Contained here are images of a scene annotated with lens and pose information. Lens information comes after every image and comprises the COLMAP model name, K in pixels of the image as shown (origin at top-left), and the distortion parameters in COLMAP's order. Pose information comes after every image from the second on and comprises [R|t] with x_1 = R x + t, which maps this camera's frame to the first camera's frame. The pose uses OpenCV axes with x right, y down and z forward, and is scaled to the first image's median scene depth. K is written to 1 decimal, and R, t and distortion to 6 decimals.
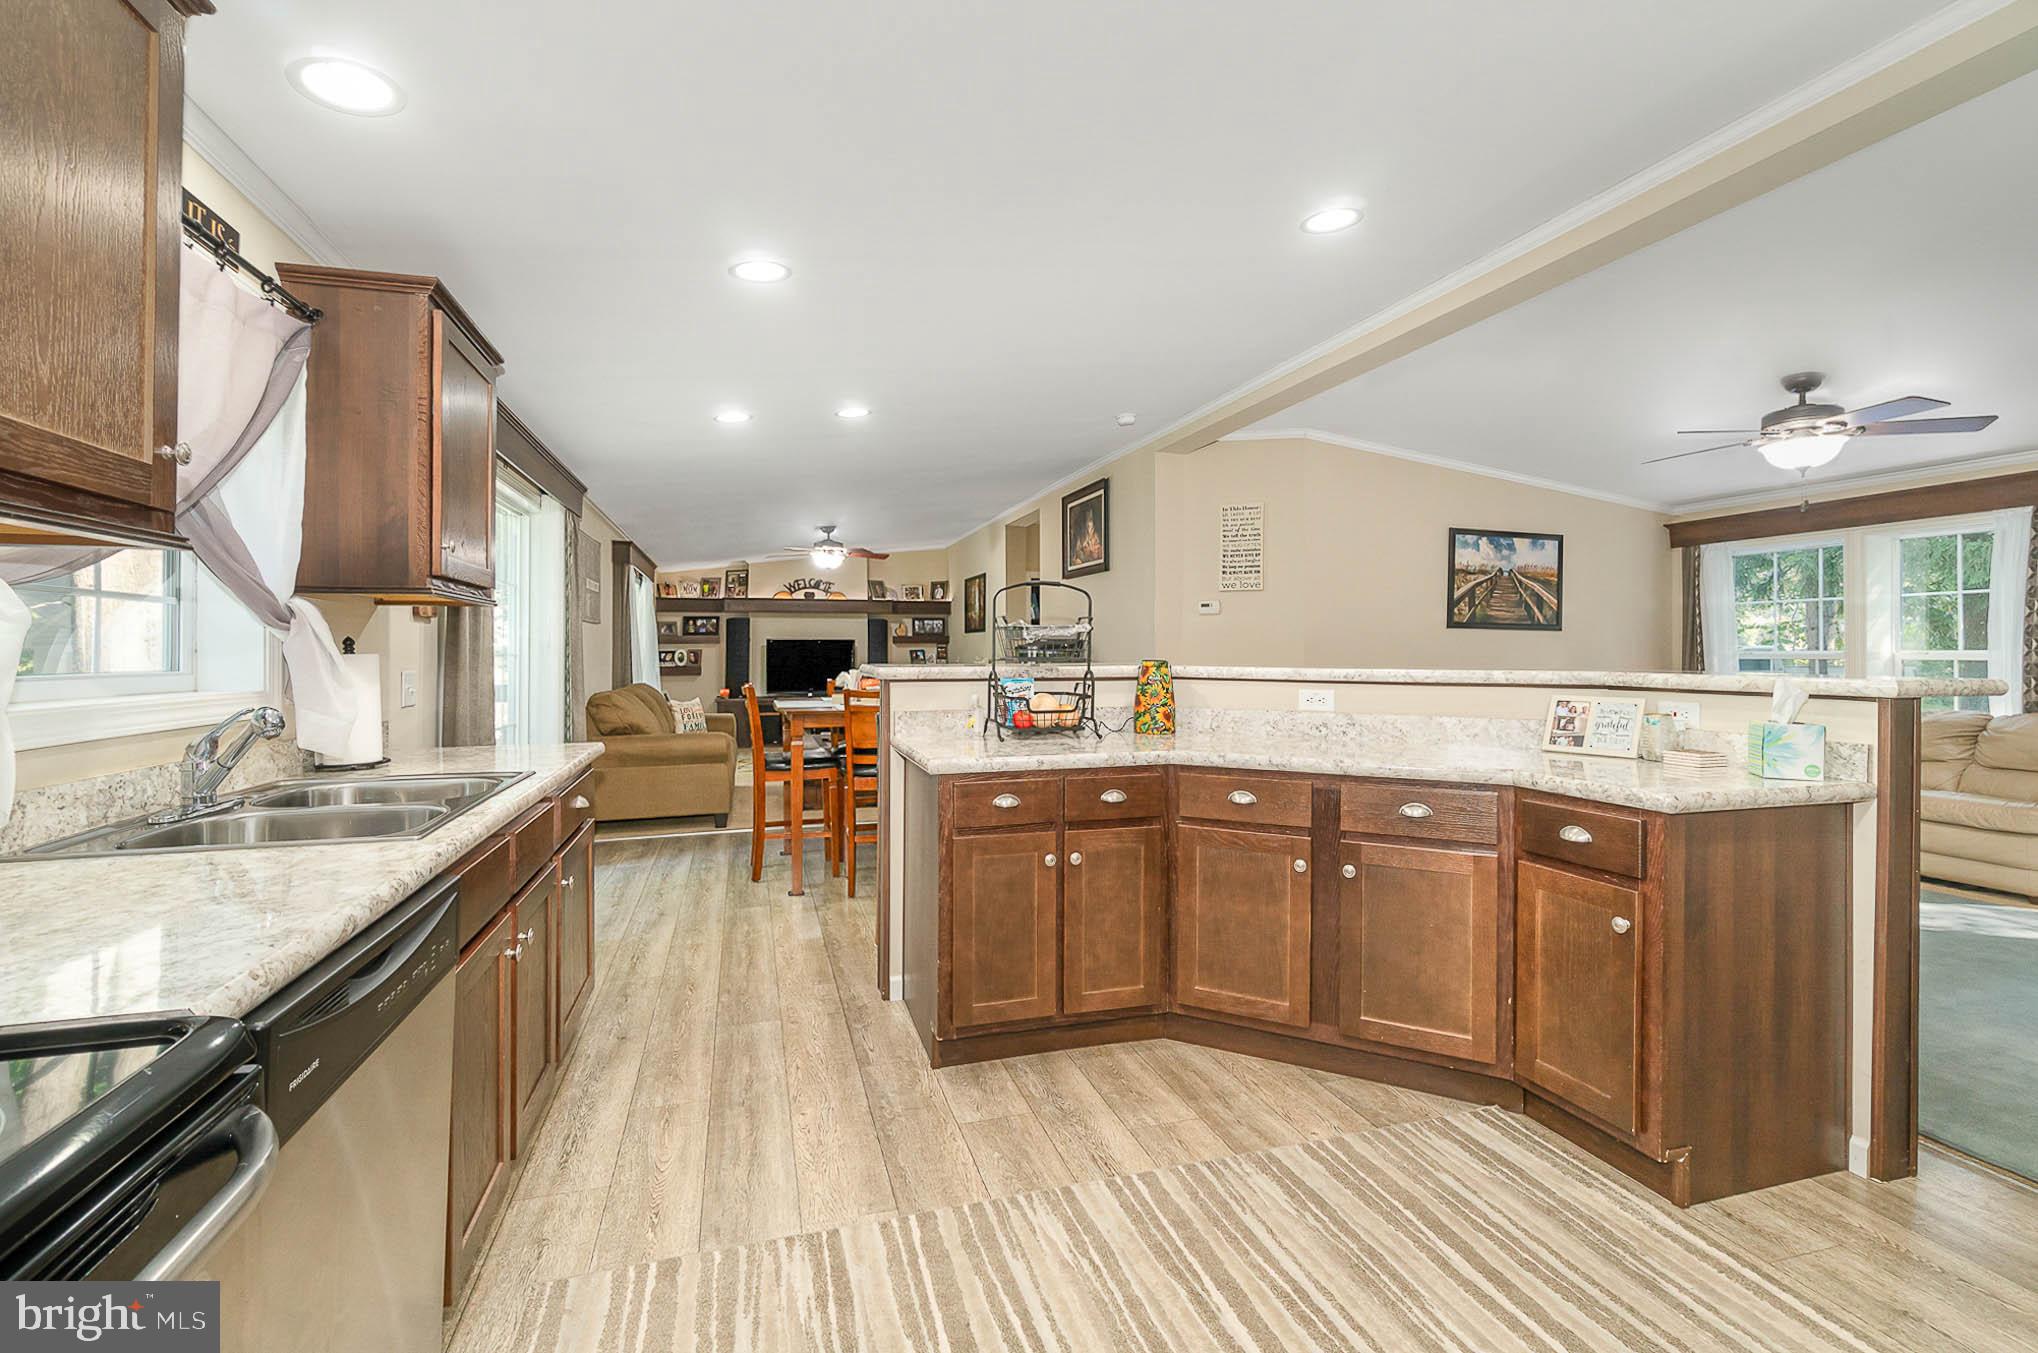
lens RADIAL K [[898.3, 0, 1007.1], [0, 898.3, 653.6], [0, 0, 1]] dist [-0.002612, -0.000389]
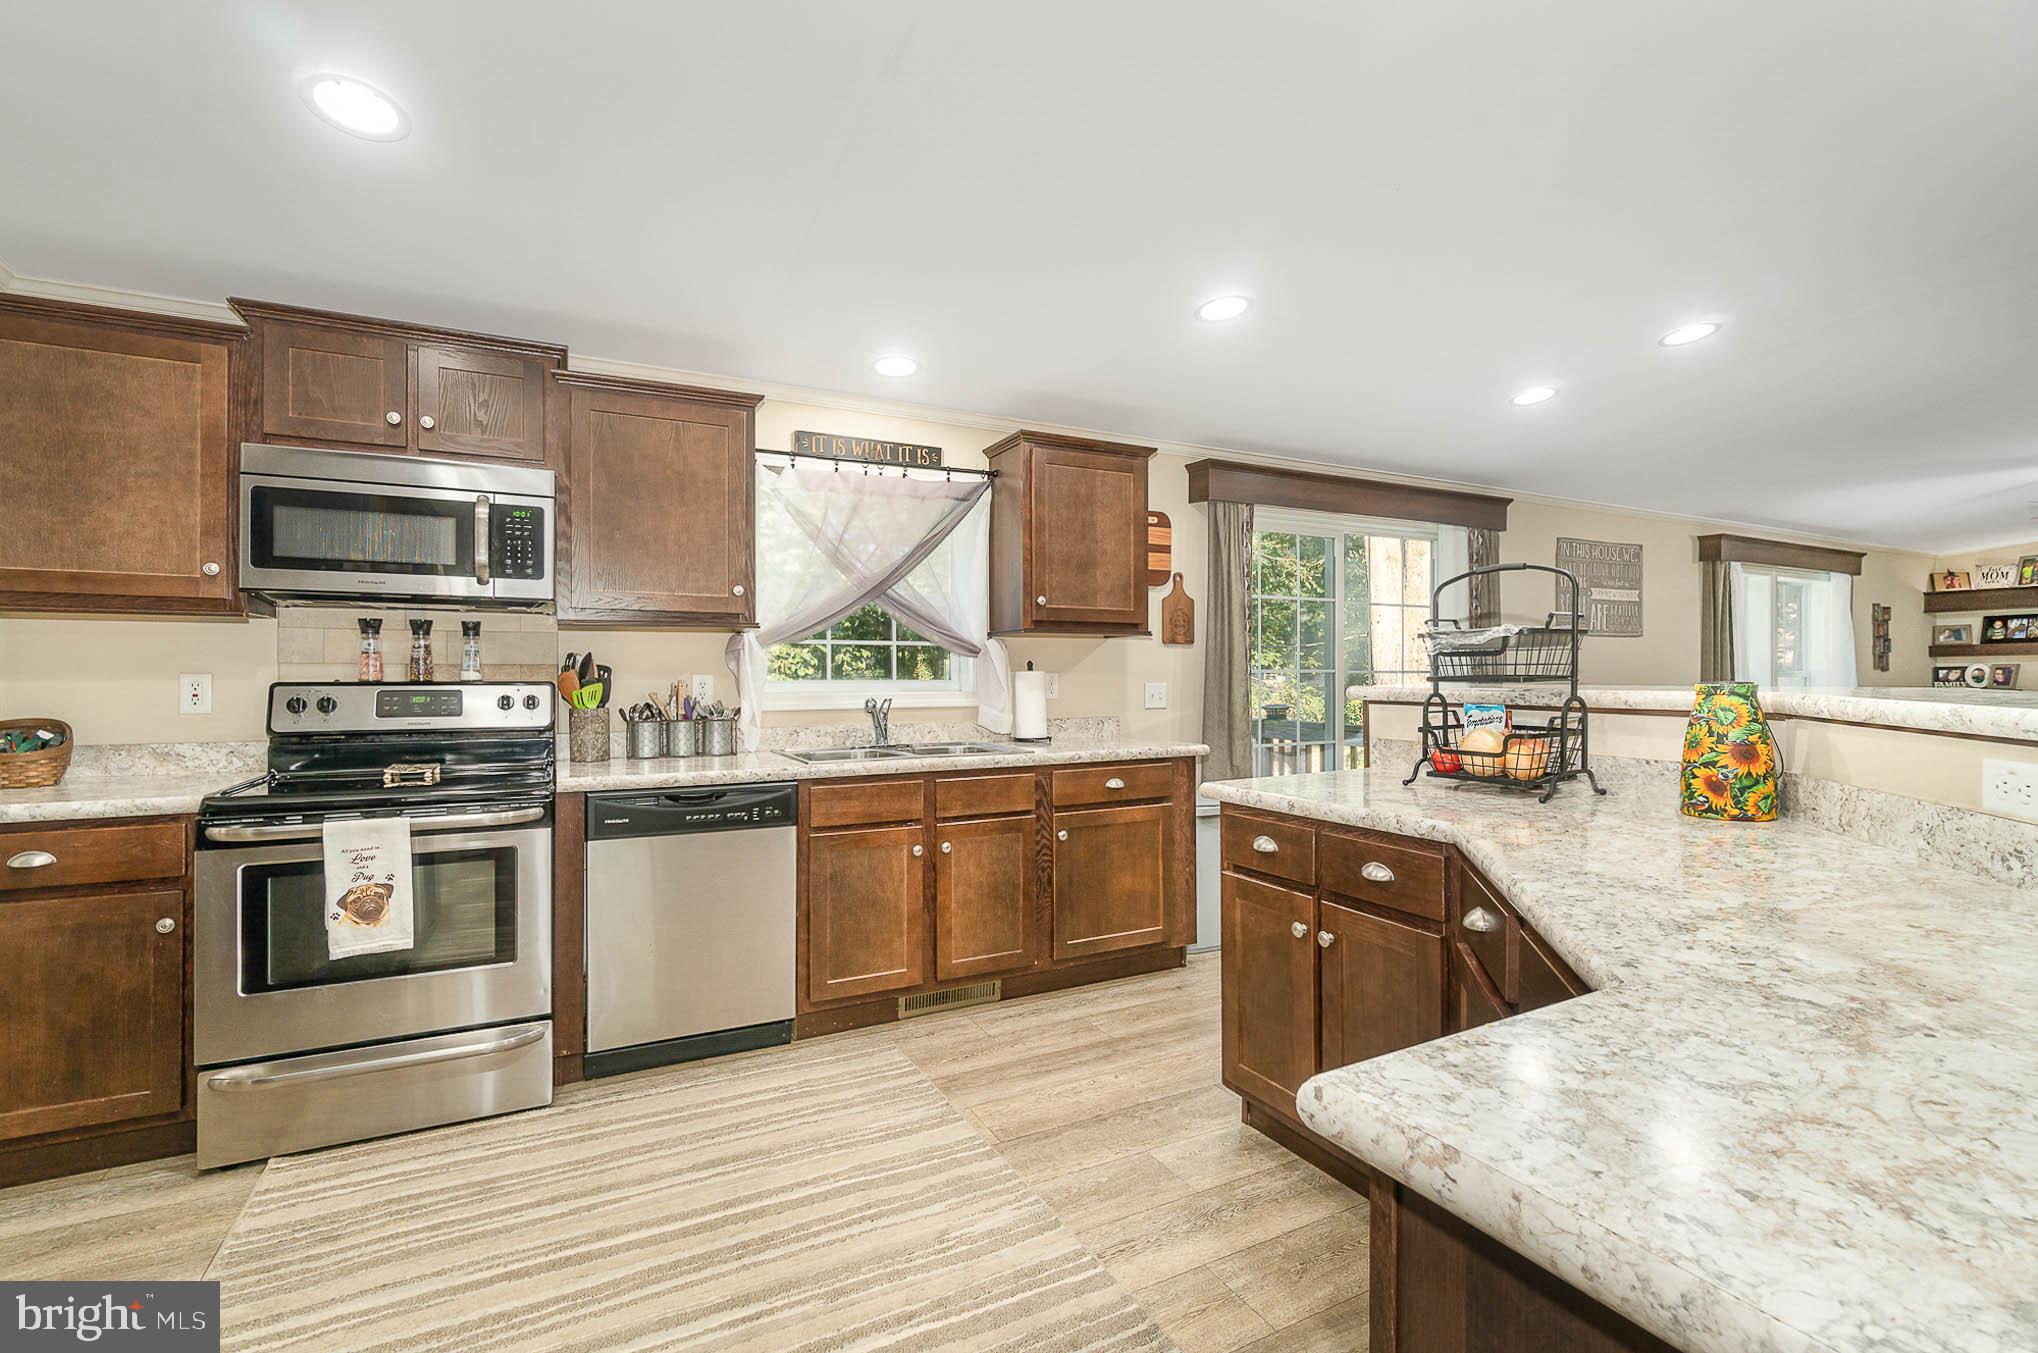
lens RADIAL K [[890.5, 0, 1006.5], [0, 890.5, 680.2], [0, 0, 1]] dist [-0.001109, -0.000006]
pose [[0.184479, 0.008228, -0.982802, 0.209218], [0.001546, 0.999961, 0.008661, 0.000672], [0.982835, -0.003117, 0.184459, 0.162706]]
